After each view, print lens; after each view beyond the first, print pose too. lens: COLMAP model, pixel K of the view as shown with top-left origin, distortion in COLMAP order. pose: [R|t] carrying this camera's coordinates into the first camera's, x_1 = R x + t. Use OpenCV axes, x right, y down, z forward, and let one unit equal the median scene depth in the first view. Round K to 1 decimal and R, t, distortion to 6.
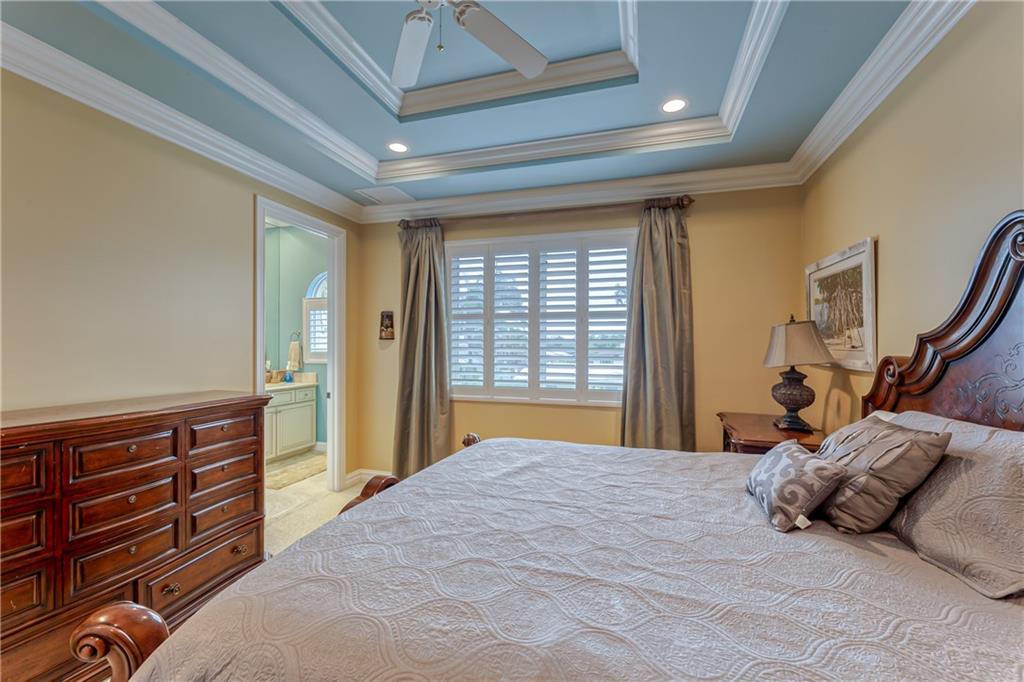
lens RADIAL K [[416.7, 0, 513.8], [0, 416.7, 348.8], [0, 0, 1]] dist [-0.001722, 0.001343]
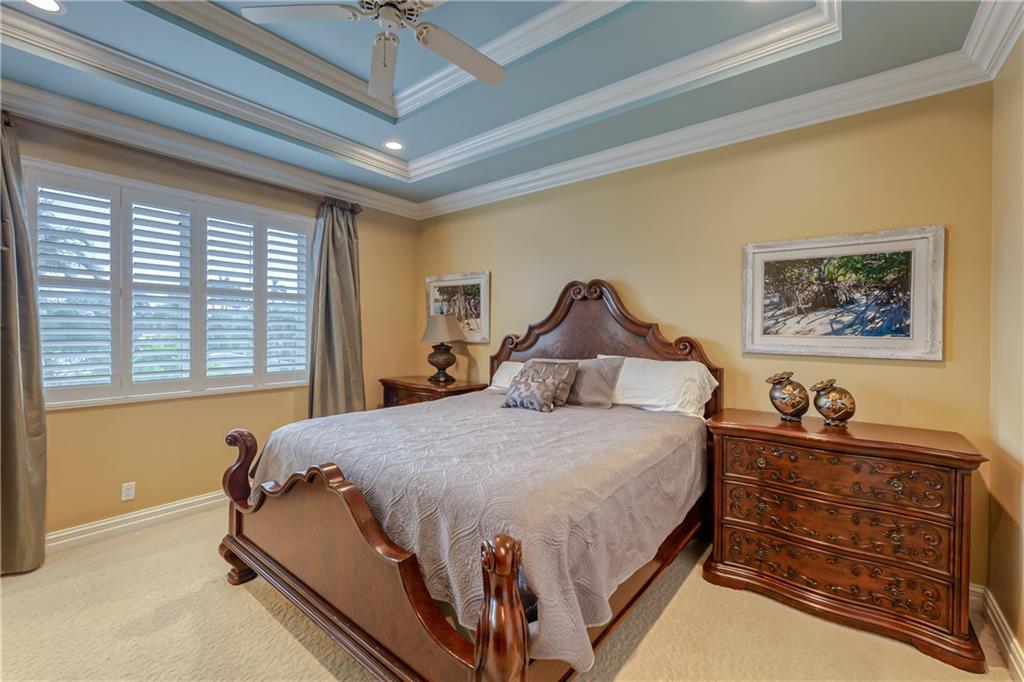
lens RADIAL K [[416.7, 0, 507.1], [0, 416.7, 334.1], [0, 0, 1]] dist [-0.001722, 0.001343]
pose [[0.387485, -0.008960, 0.921832, -0.571382], [-0.000884, 0.999949, 0.010091, -0.002129], [-0.921876, -0.004725, 0.387457, 0.131125]]
